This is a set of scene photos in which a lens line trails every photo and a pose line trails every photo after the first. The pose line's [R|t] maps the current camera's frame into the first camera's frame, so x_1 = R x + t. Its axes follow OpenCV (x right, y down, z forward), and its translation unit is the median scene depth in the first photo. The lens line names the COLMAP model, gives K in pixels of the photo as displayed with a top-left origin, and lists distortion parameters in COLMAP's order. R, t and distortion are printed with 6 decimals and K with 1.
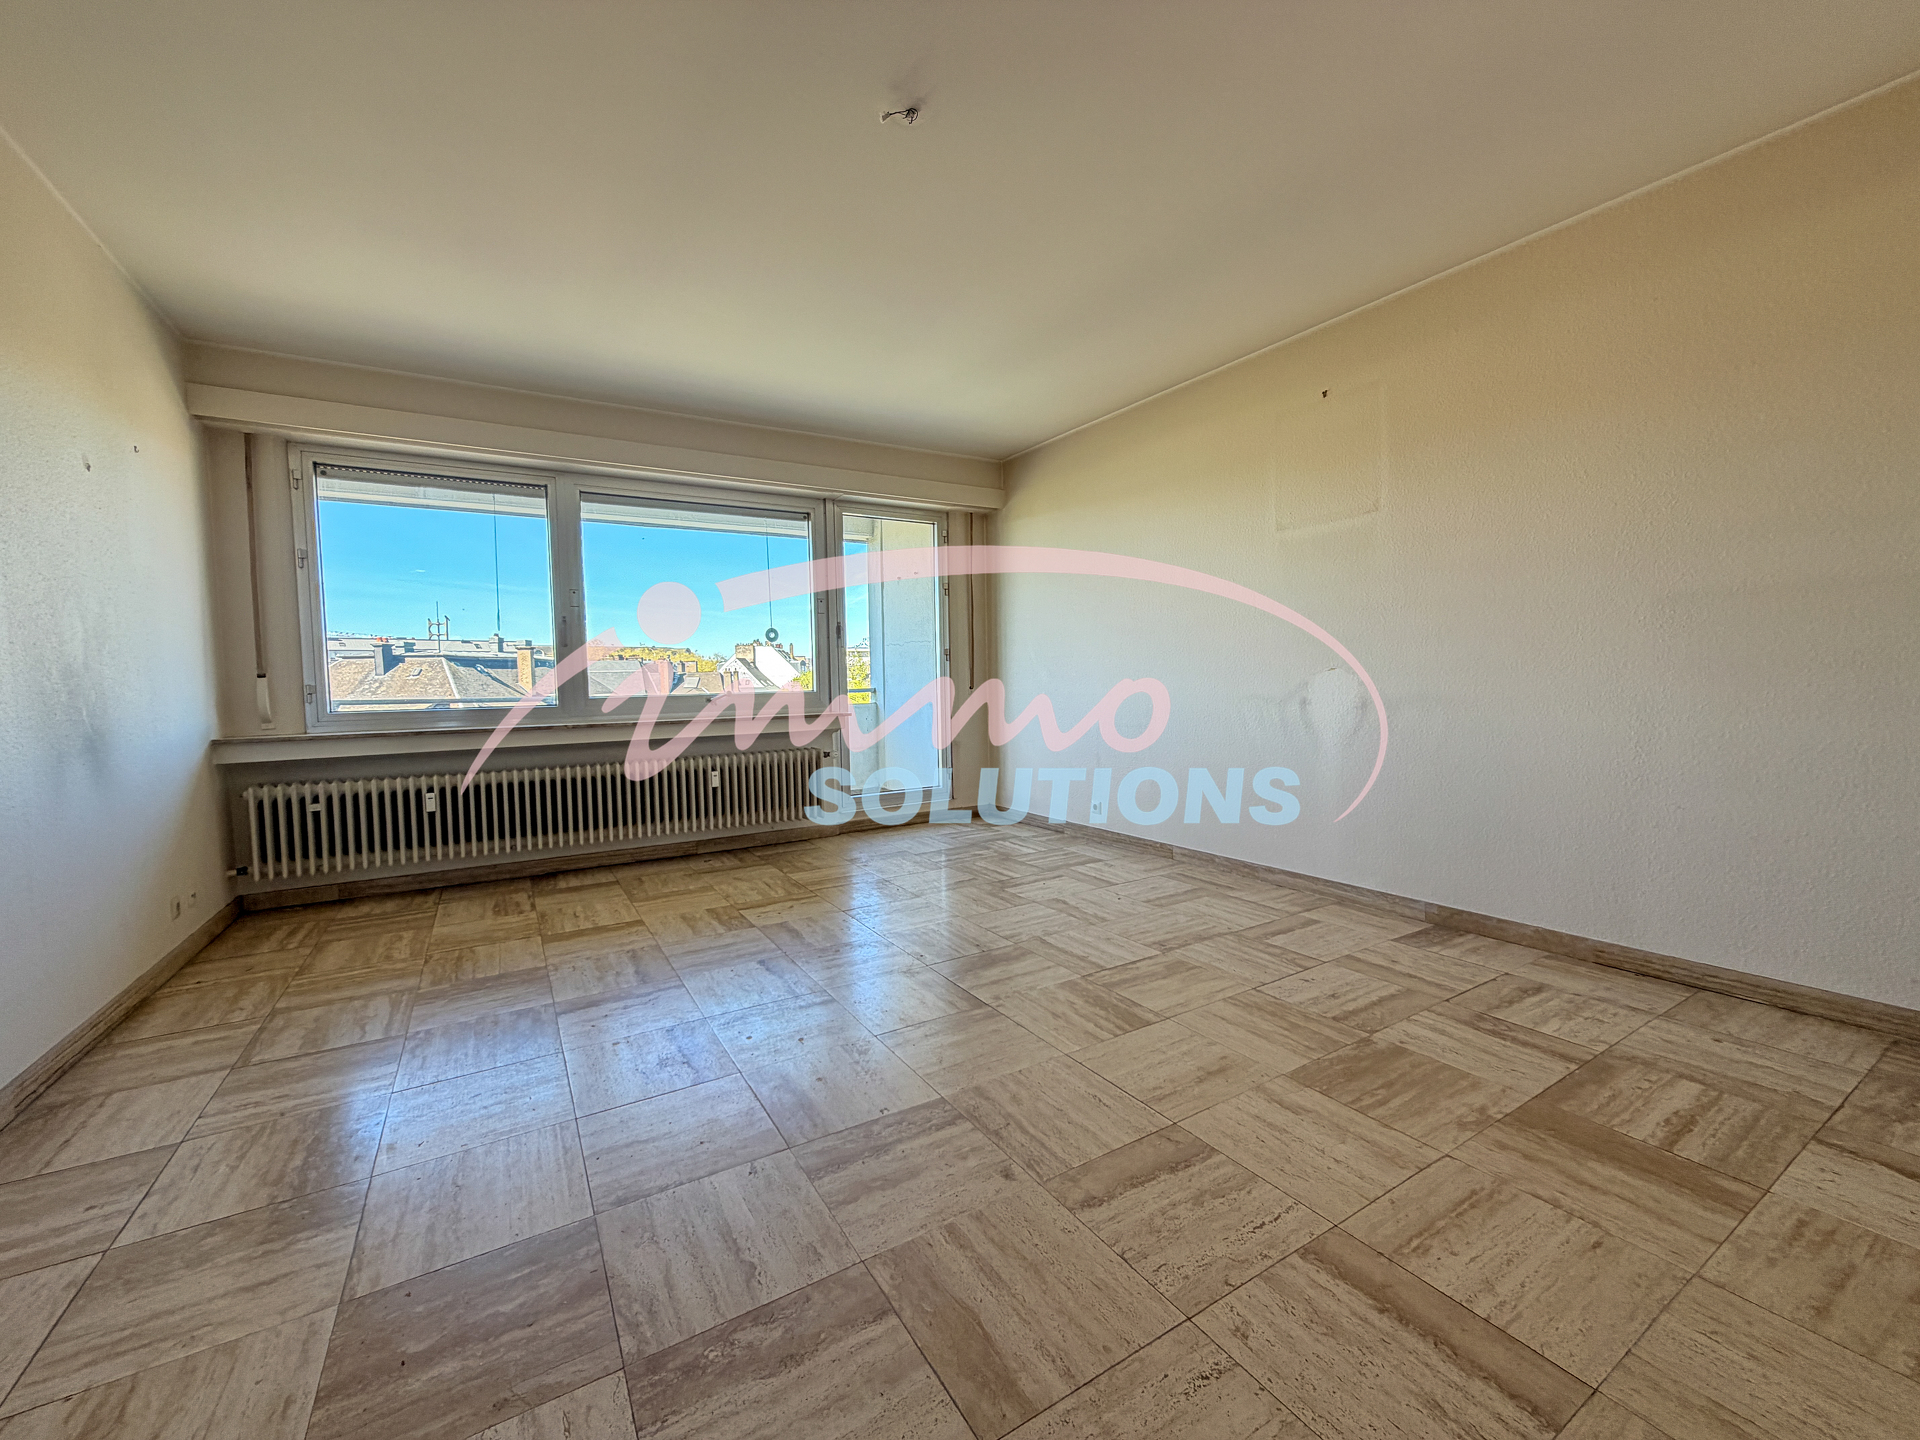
lens RADIAL K [[766.8, 0, 955.6], [0, 766.8, 719.7], [0, 0, 1]] dist [0.000337, 0.000235]
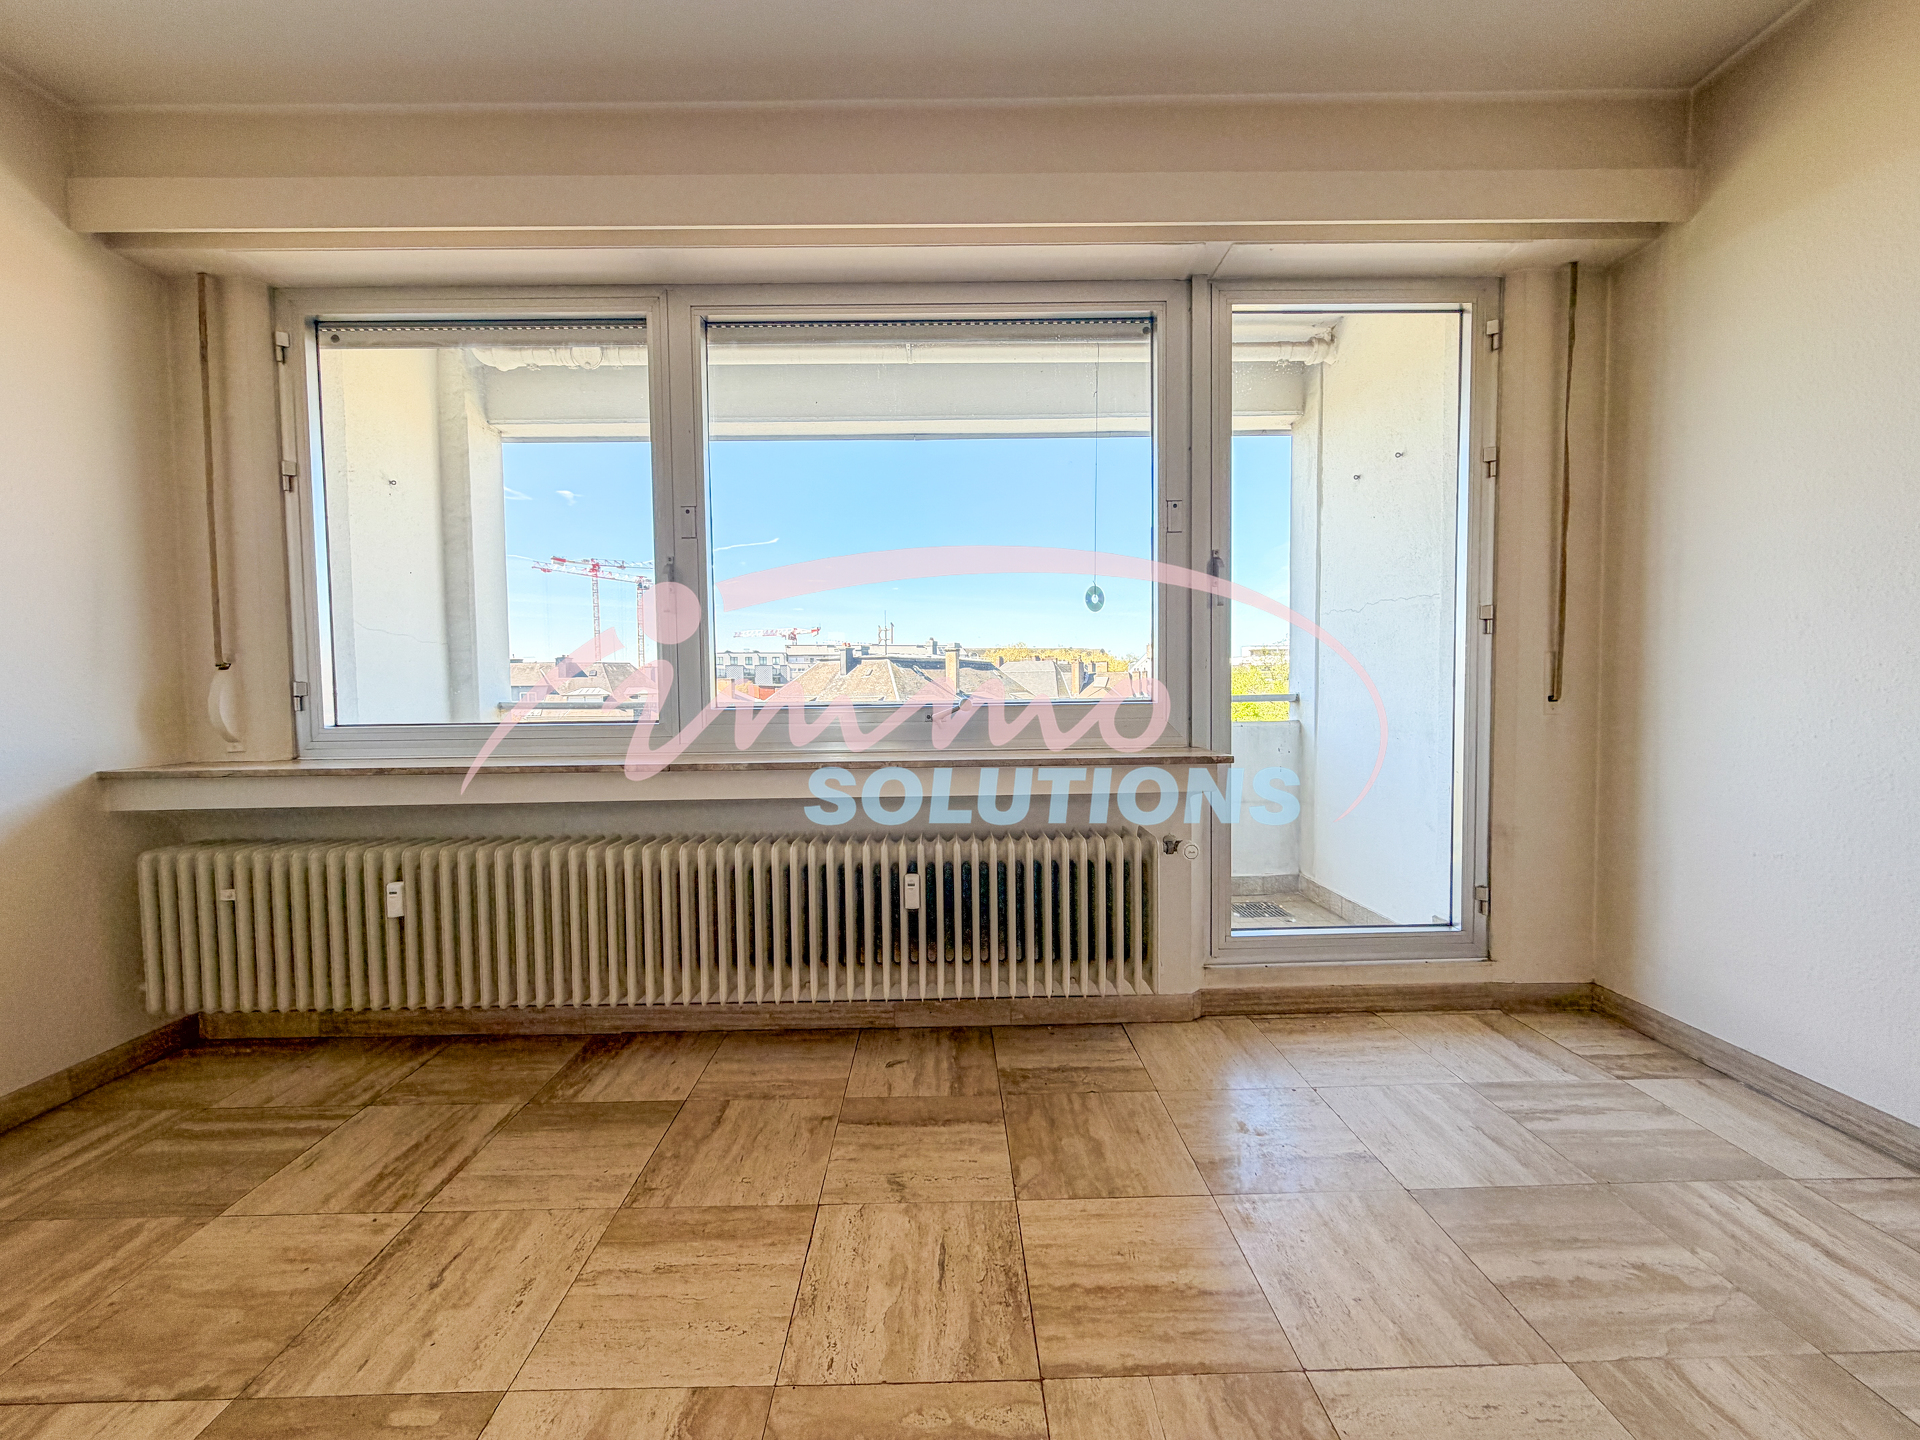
lens RADIAL K [[766.8, 0, 955.6], [0, 766.8, 719.7], [0, 0, 1]] dist [0.000337, 0.000235]
pose [[0.864645, 0.030985, -0.501427, -0.105906], [-0.031278, 0.999480, 0.007826, -0.051888], [0.501409, 0.008917, 0.865164, 1.037354]]
